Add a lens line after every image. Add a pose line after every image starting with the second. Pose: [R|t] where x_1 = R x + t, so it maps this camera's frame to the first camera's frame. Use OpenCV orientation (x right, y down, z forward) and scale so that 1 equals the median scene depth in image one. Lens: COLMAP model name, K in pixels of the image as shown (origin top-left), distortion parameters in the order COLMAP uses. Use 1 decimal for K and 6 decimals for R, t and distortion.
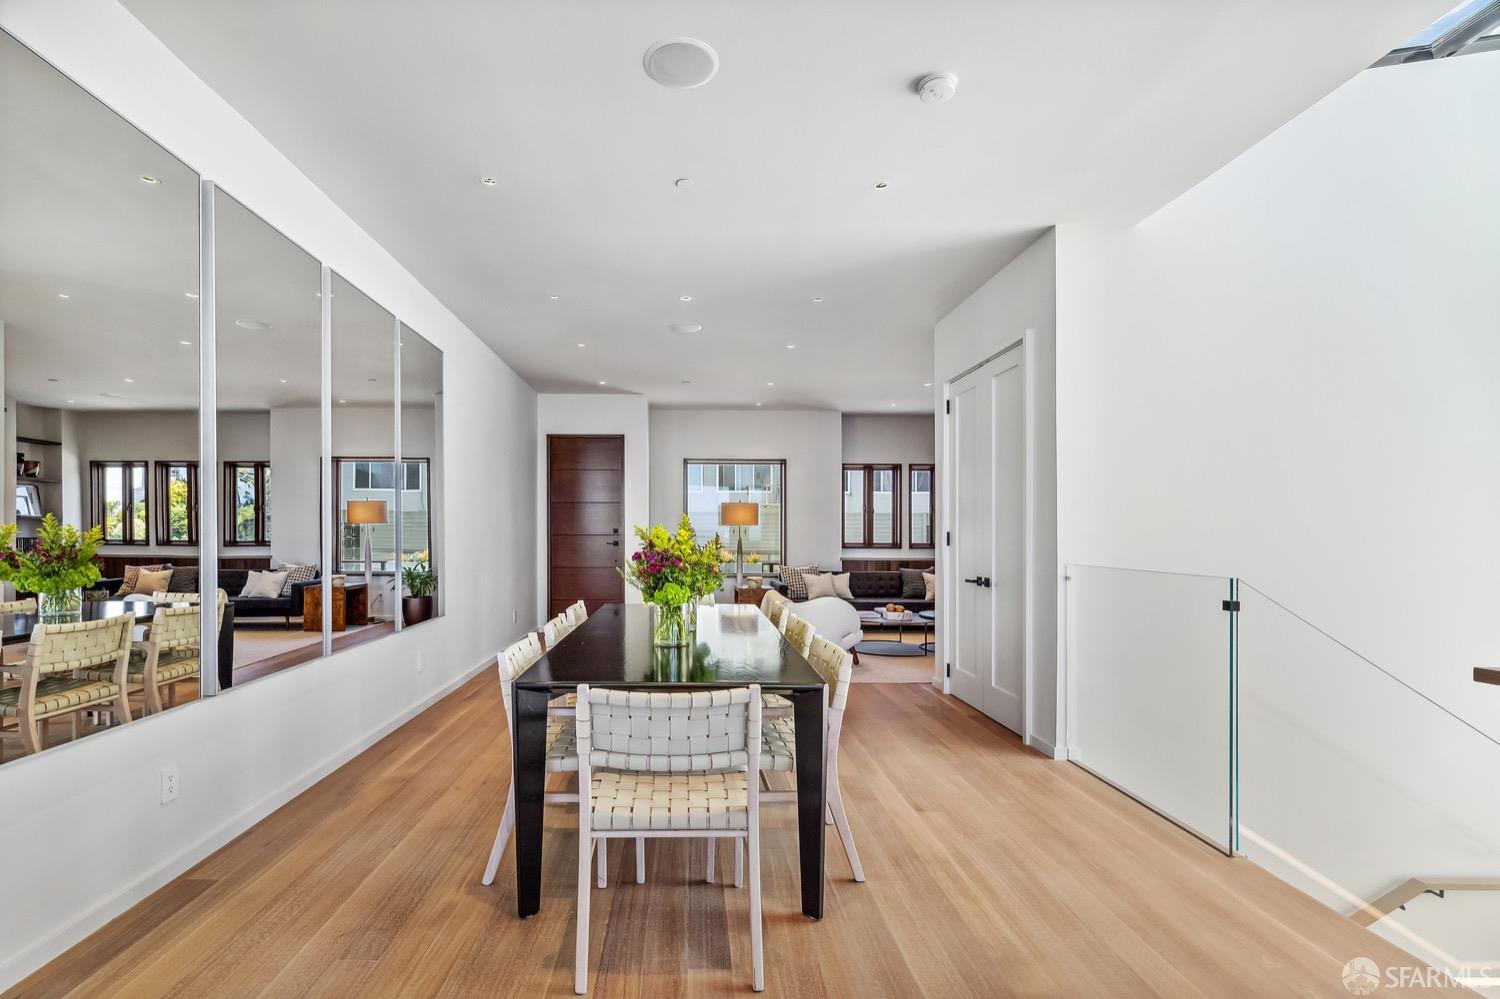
lens RADIAL K [[674.6, 0, 704.5], [0, 674.6, 533.0], [0, 0, 1]] dist [0.000015, -0.000048]
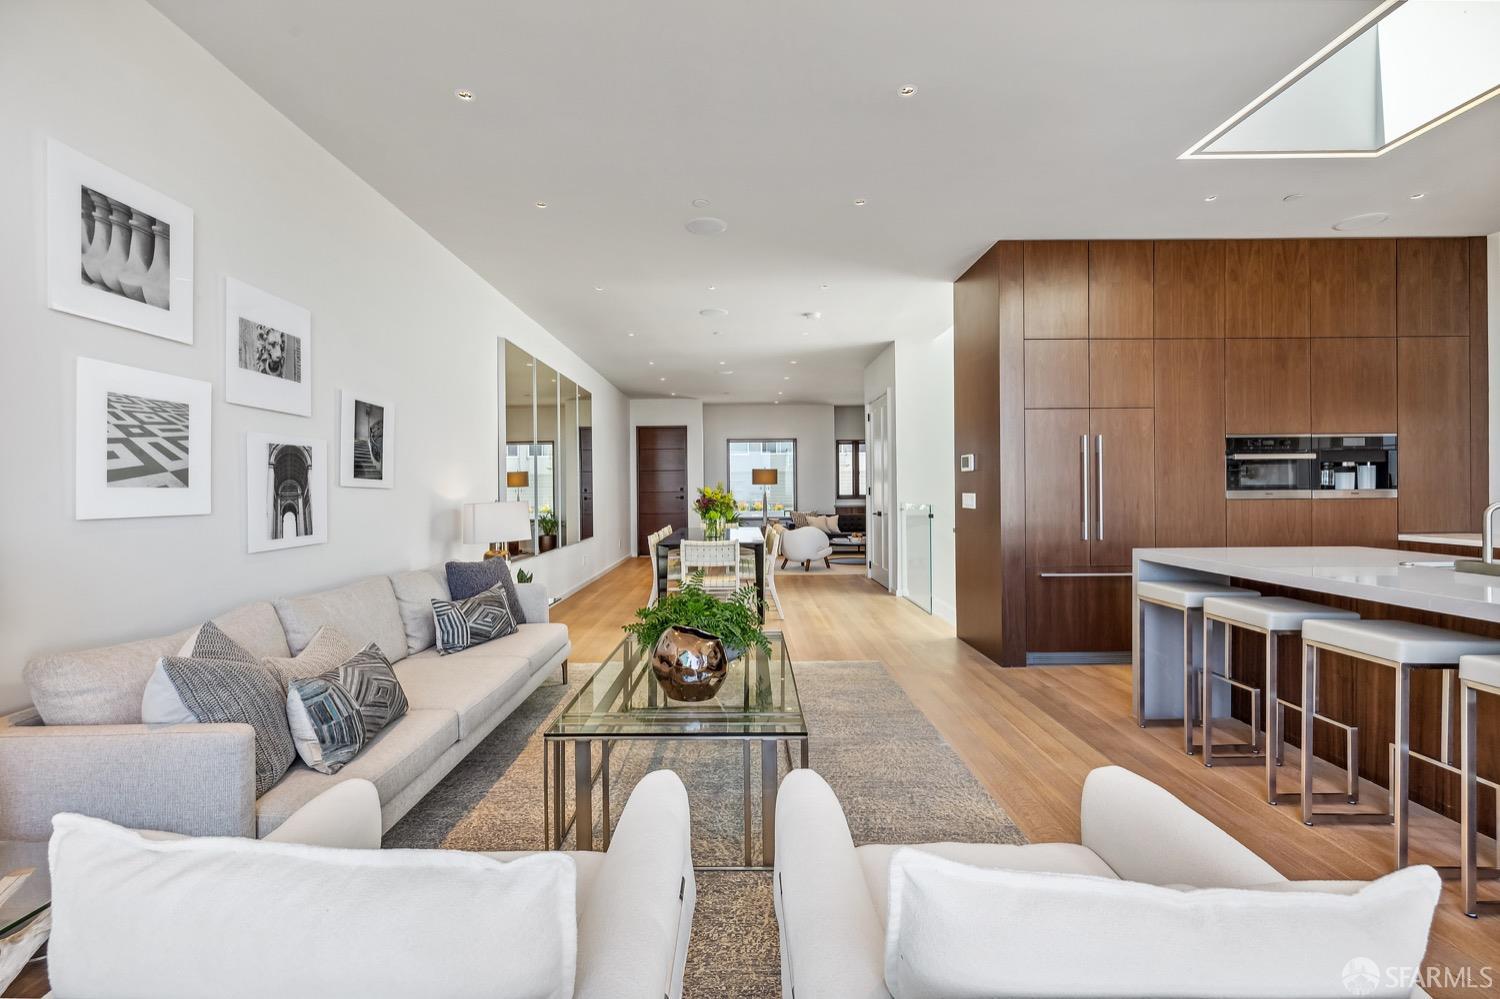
lens RADIAL K [[648.5, 0, 735.5], [0, 648.5, 486.6], [0, 0, 1]] dist [-0.001615, -0.000274]
pose [[0.999367, -0.013042, -0.033099, 0.038085], [0.012911, 0.999908, -0.004147, -0.001104], [0.033150, 0.003717, 0.999443, -0.454076]]
